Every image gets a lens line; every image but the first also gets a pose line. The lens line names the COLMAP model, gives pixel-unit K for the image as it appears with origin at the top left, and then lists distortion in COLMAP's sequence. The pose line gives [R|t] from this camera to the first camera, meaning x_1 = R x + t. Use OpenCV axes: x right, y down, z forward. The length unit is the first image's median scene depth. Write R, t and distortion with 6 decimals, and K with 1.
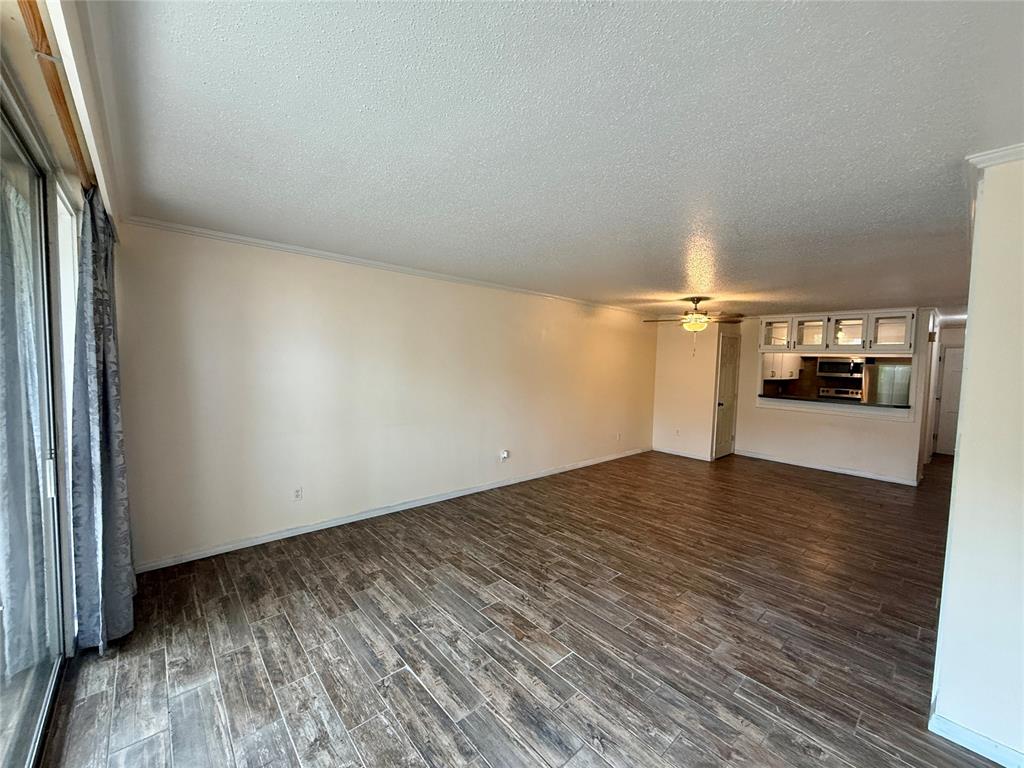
lens RADIAL K [[406.1, 0, 512.0], [0, 406.1, 384.0], [0, 0, 1]] dist [-0.000115, -0.000243]
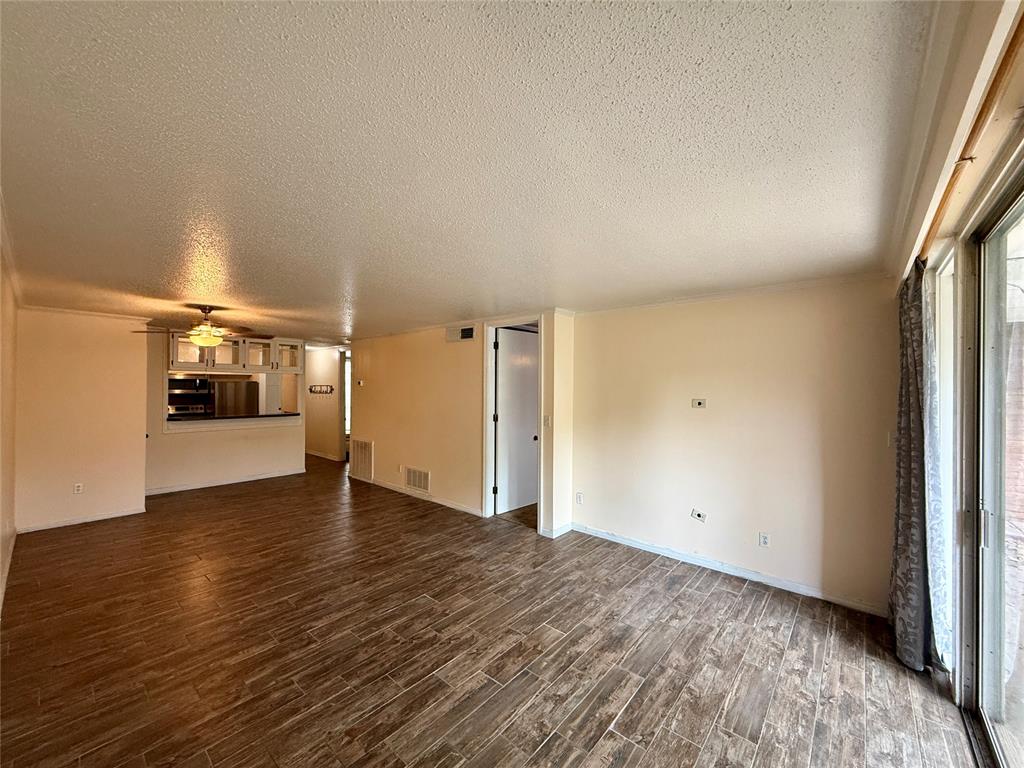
lens RADIAL K [[406.1, 0, 512.0], [0, 406.1, 384.0], [0, 0, 1]] dist [-0.000115, -0.000243]
pose [[-0.126930, -0.023936, 0.991623, -0.814900], [0.048092, 0.998385, 0.030255, -0.092099], [-0.990745, 0.051530, -0.125574, 0.935287]]
